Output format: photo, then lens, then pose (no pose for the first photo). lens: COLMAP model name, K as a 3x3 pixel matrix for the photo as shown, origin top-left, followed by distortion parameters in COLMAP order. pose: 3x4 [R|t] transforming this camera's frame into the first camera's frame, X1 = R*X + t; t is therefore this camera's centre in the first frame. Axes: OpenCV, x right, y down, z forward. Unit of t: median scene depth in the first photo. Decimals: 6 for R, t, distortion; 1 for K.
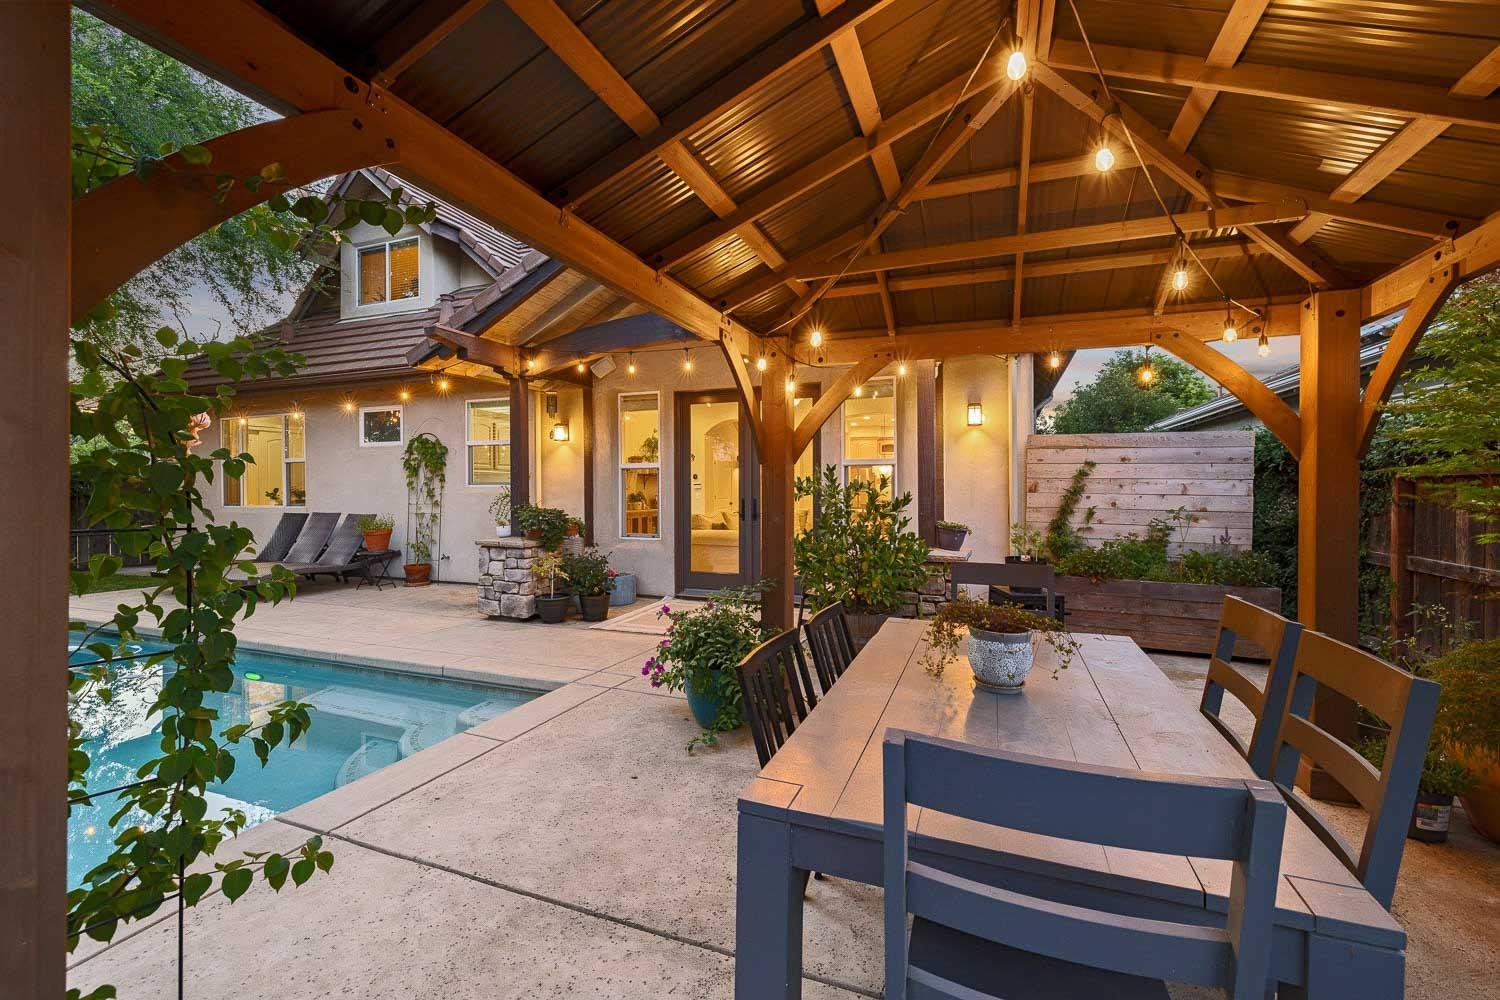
lens RADIAL K [[624.3, 0, 747.8], [0, 624.3, 494.2], [0, 0, 1]] dist [0.000550, 0.000729]
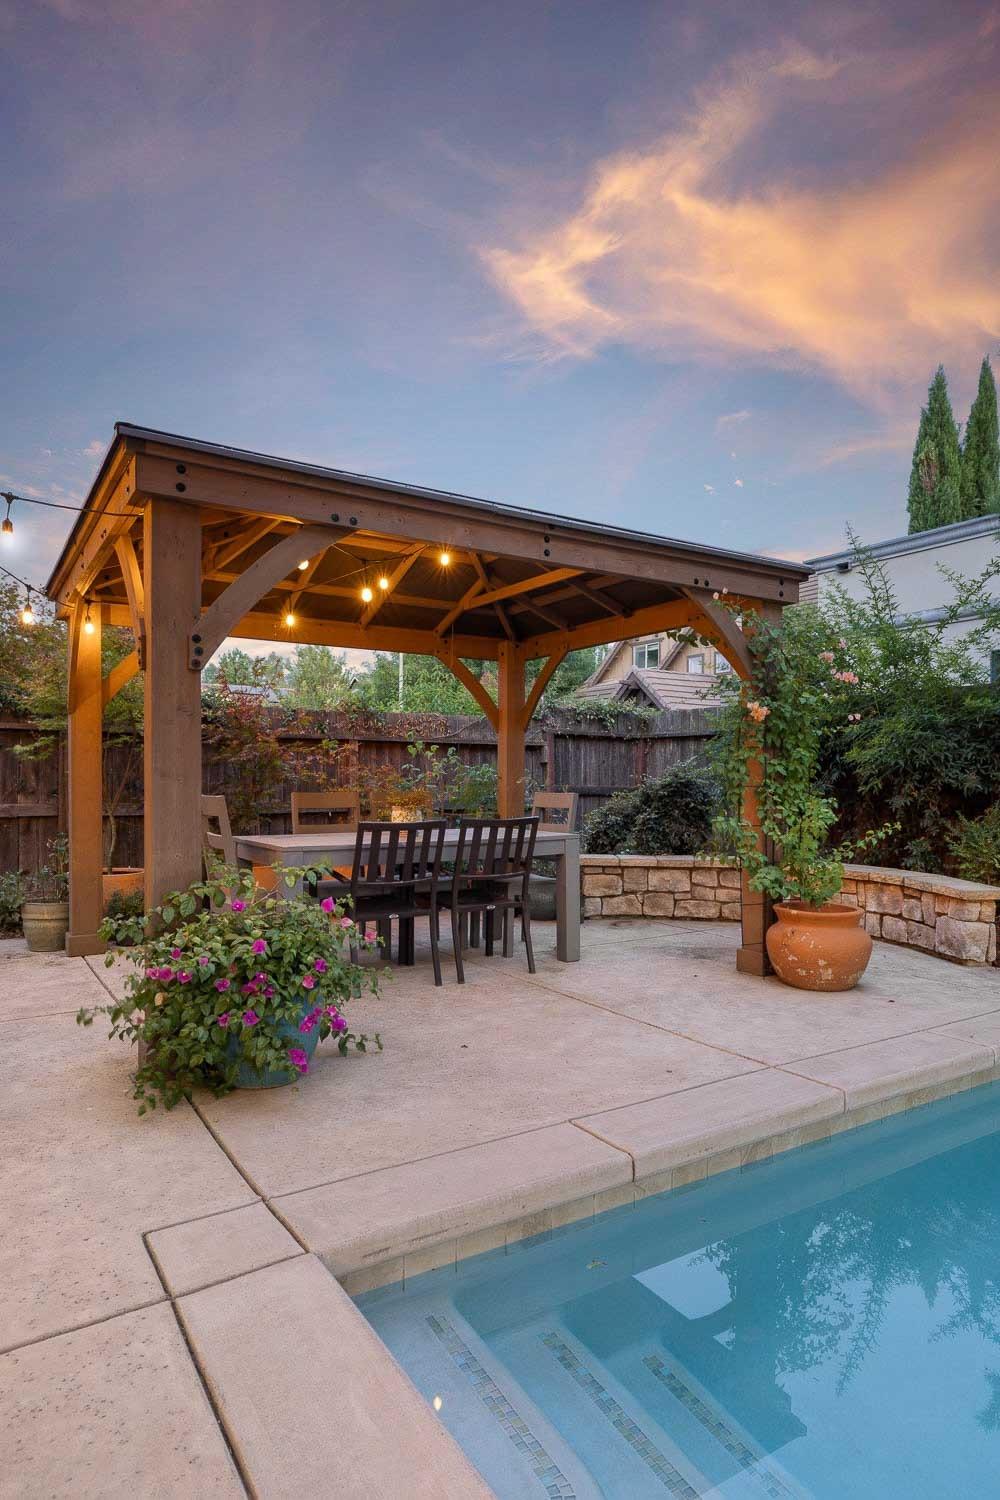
lens RADIAL K [[857.8, 0, 506.6], [0, 857.8, 781.5], [0, 0, 1]] dist [0.004602, 0.000524]
pose [[-0.810204, 0.000227, 0.586147, -1.027807], [0.002269, 0.999994, 0.002749, 0.086636], [-0.586143, 0.003557, -0.810200, 2.130707]]
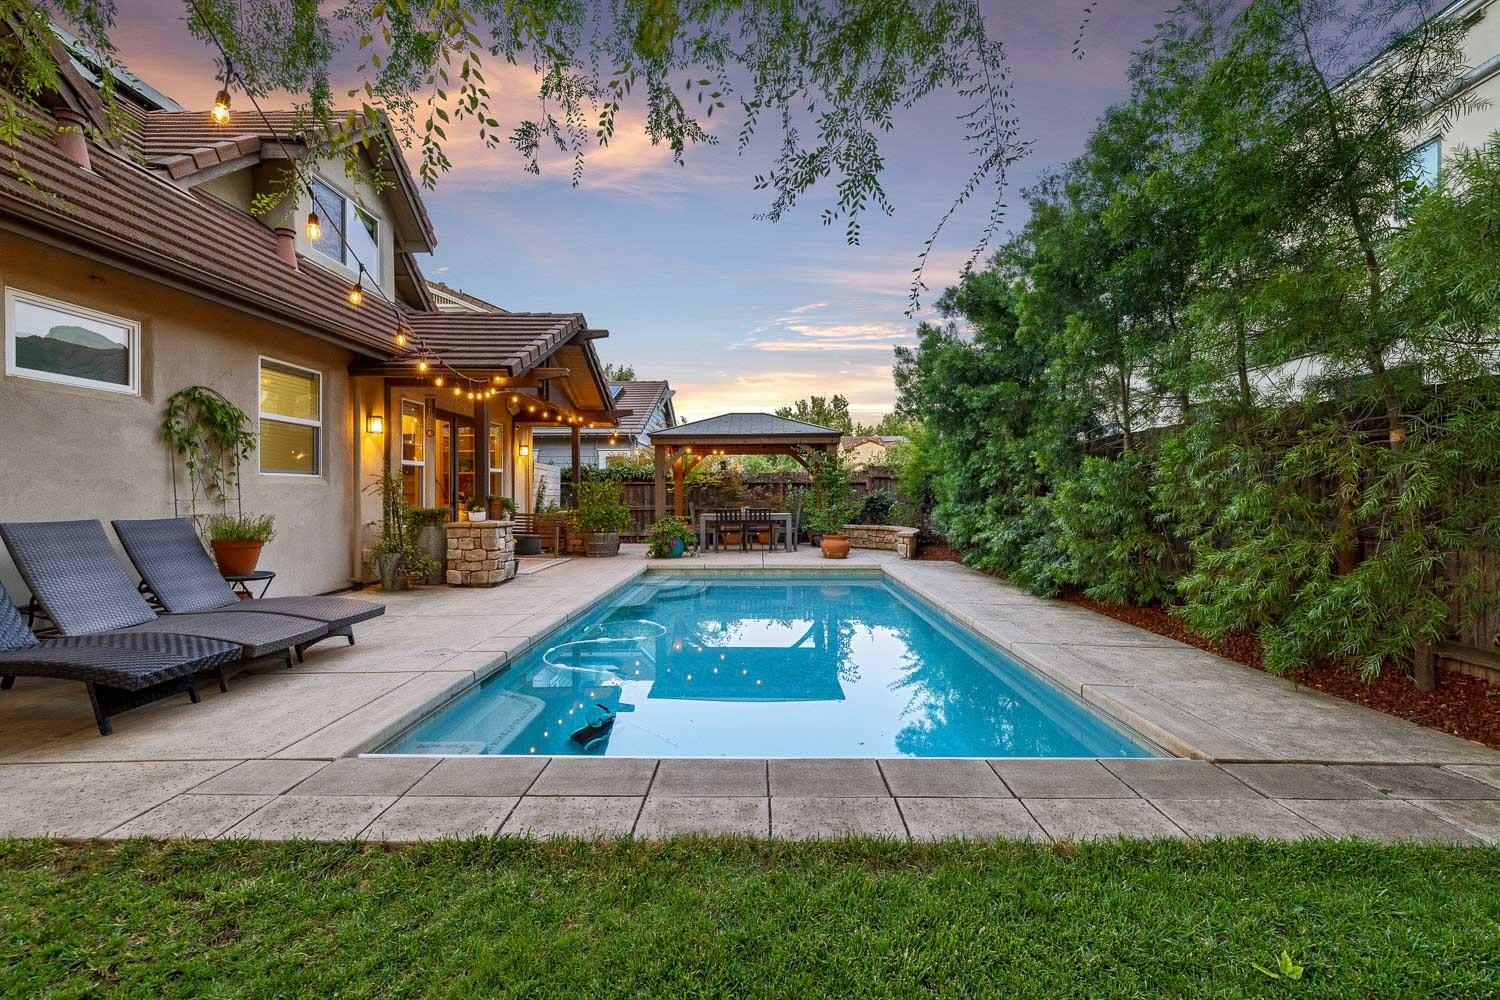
lens RADIAL K [[624.3, 0, 750.4], [0, 624.3, 496.2], [0, 0, 1]] dist [0.000550, 0.000729]
pose [[-0.349472, 0.004542, 0.936936, -4.359782], [0.010082, 0.999949, -0.001087, 0.079057], [-0.936893, 0.009067, -0.349499, 2.378623]]
